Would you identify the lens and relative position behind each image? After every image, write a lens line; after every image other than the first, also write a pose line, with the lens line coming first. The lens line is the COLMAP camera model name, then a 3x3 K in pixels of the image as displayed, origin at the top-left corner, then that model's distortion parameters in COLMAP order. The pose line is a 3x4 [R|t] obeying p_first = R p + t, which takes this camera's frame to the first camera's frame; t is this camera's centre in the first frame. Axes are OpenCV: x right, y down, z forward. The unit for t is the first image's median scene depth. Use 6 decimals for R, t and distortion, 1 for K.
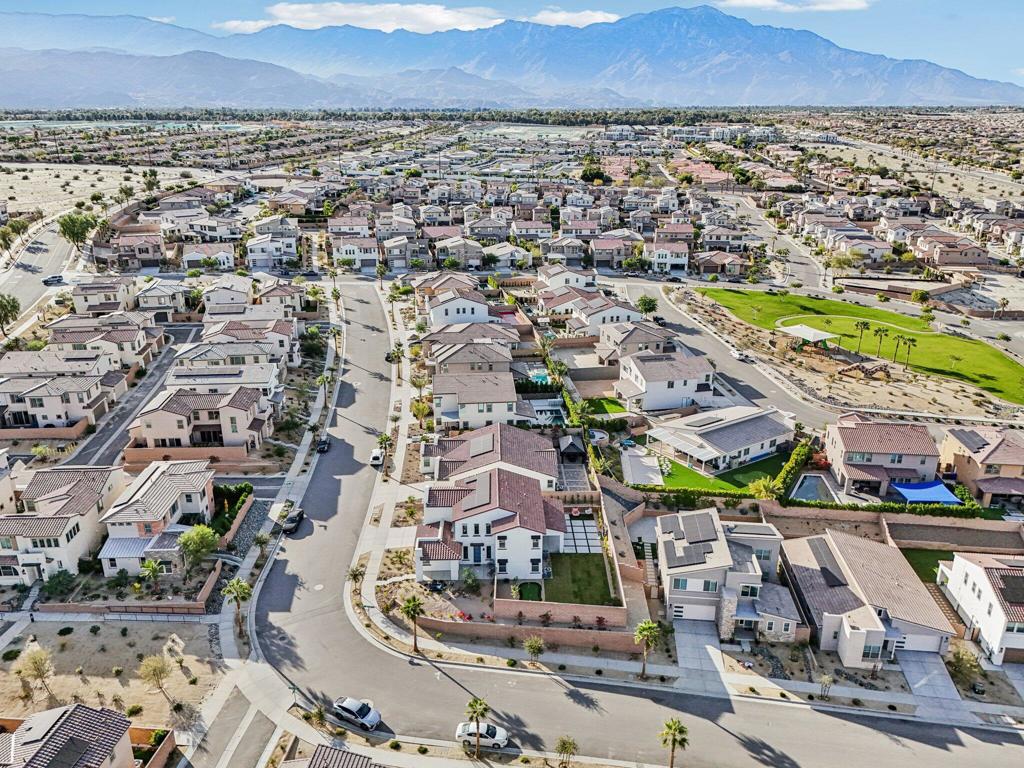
lens RADIAL K [[764.3, 0, 512.0], [0, 764.3, 384.0], [0, 0, 1]] dist [0.074204, -0.080334]
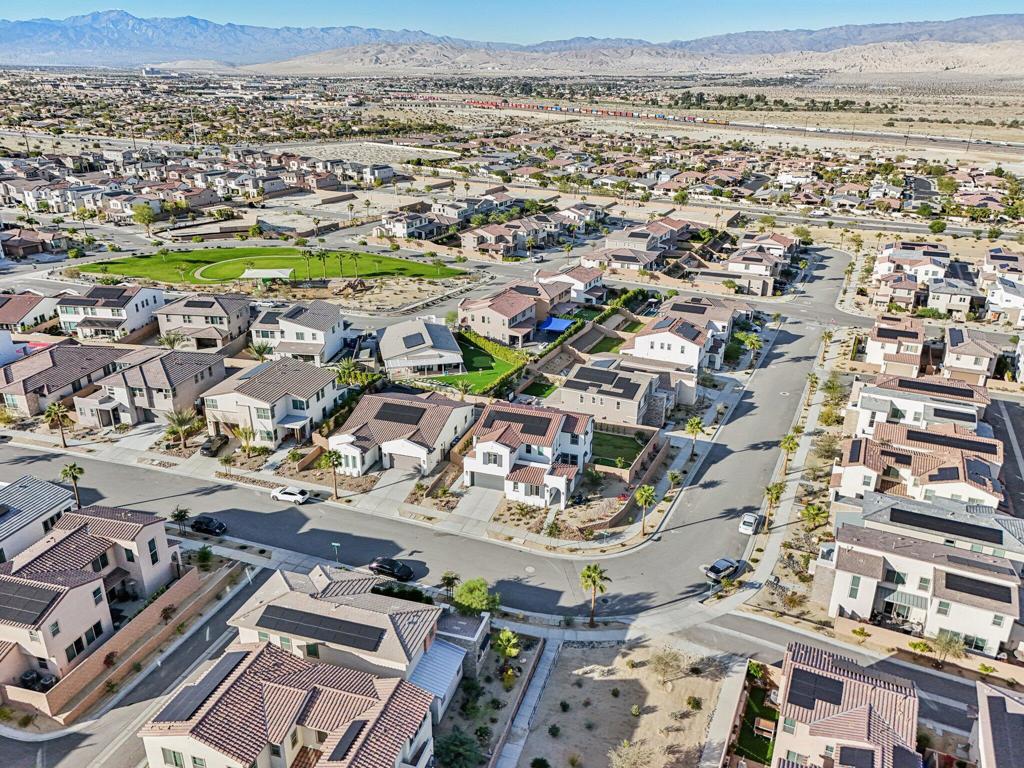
lens RADIAL K [[764.3, 0, 512.0], [0, 764.3, 384.0], [0, 0, 1]] dist [0.074204, -0.080334]
pose [[0.340250, -0.351383, 0.872216, -0.740850], [0.312275, 0.917141, 0.247664, -0.131546], [-0.886969, 0.188103, 0.421785, 0.446429]]
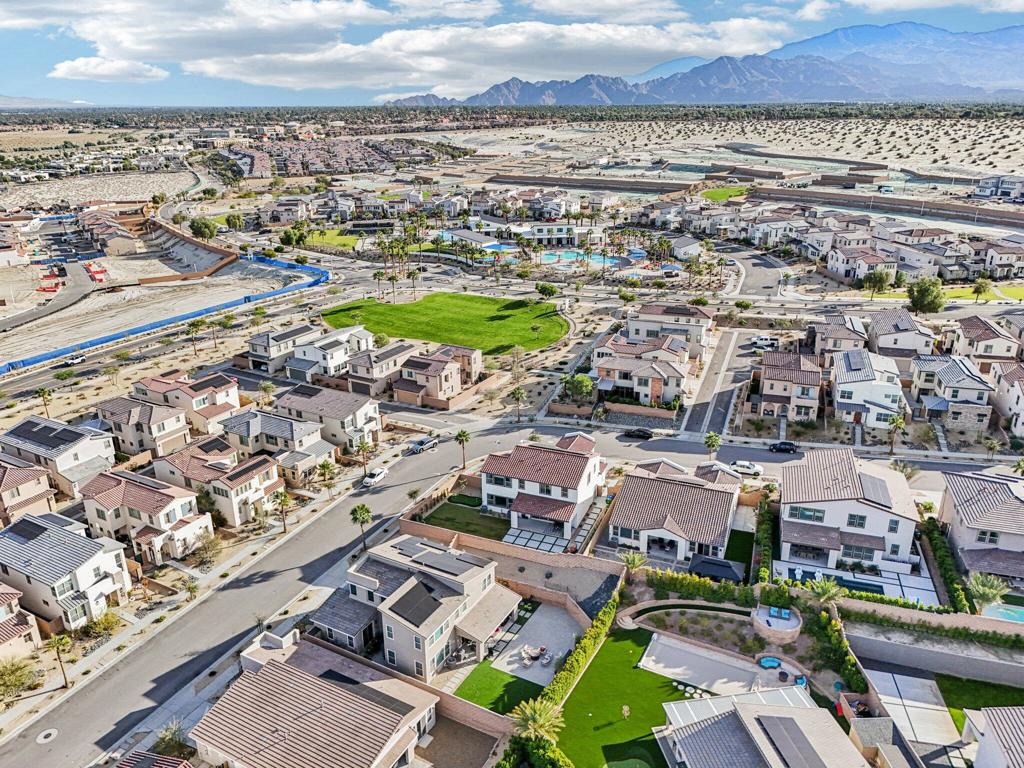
lens RADIAL K [[746.9, 0, 512.0], [0, 746.9, 384.0], [0, 0, 1]] dist [0.074193, -0.077025]
pose [[-0.395730, 0.321361, -0.860305, 0.703822], [-0.303351, 0.838456, 0.452736, -0.325575], [0.866820, 0.440136, -0.234317, 0.919115]]
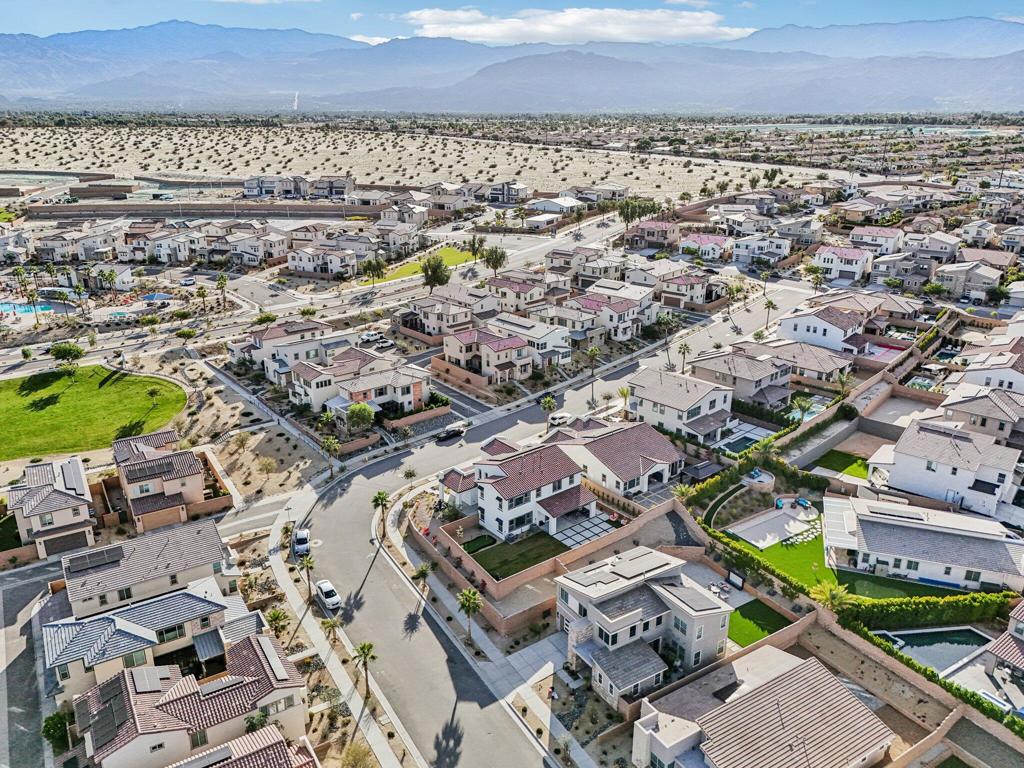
lens RADIAL K [[764.3, 0, 512.0], [0, 764.3, 384.0], [0, 0, 1]] dist [0.074204, -0.080334]
pose [[0.615918, 0.264581, -0.742052, 0.595731], [-0.268345, 0.956050, 0.118150, -0.067094], [0.740699, 0.126356, 0.659848, 0.198834]]
